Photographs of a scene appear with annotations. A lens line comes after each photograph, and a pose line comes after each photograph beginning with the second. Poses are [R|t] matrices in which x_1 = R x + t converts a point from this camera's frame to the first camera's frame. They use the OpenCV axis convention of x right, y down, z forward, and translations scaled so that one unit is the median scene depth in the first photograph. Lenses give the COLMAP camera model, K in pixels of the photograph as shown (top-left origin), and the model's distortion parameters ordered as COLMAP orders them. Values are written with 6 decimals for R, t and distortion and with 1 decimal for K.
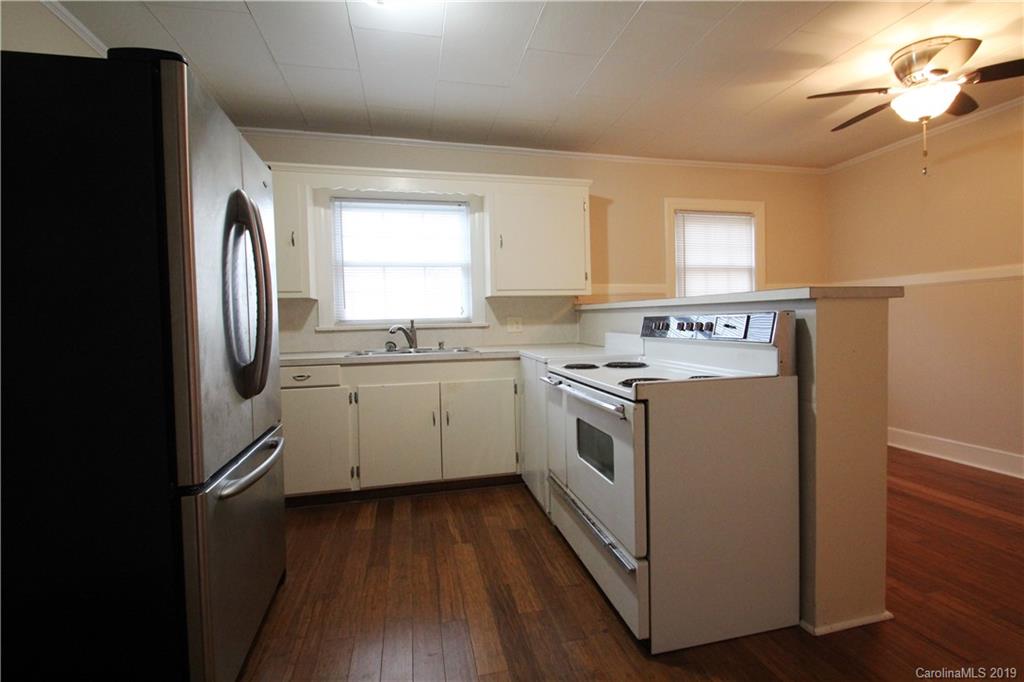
lens RADIAL K [[478.2, 0, 534.6], [0, 478.2, 331.8], [0, 0, 1]] dist [0.015498, -0.014884]
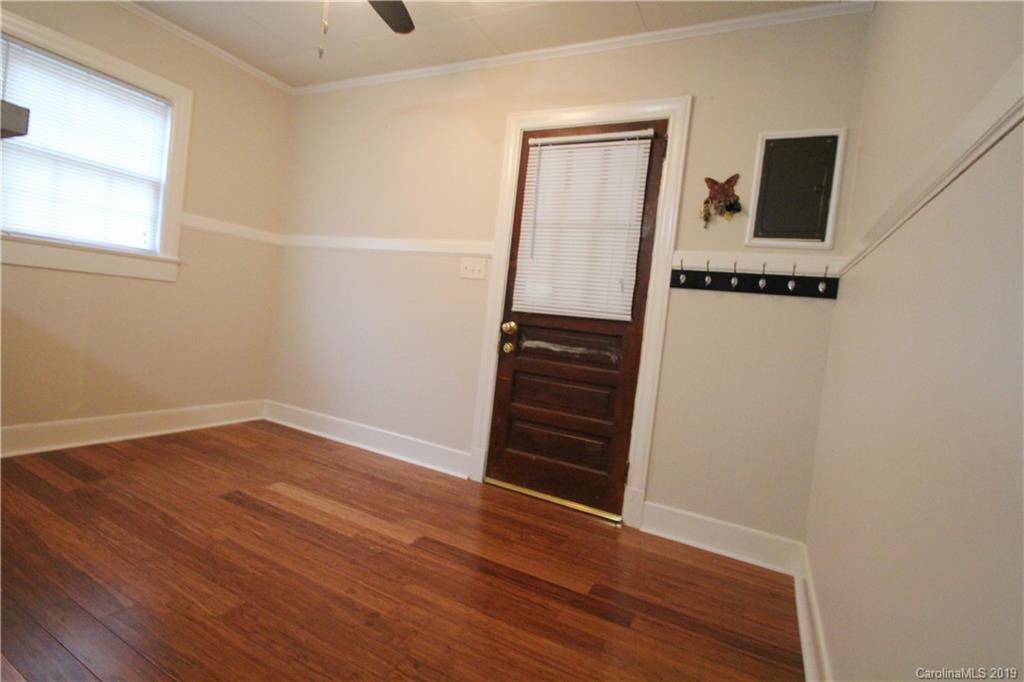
lens RADIAL K [[478.2, 0, 534.6], [0, 478.2, 331.8], [0, 0, 1]] dist [0.015498, -0.014884]
pose [[0.648199, 0.068027, 0.758426, 0.303466], [-0.105691, 0.994398, 0.001138, 0.014973], [-0.754100, -0.080897, 0.651758, 0.170804]]
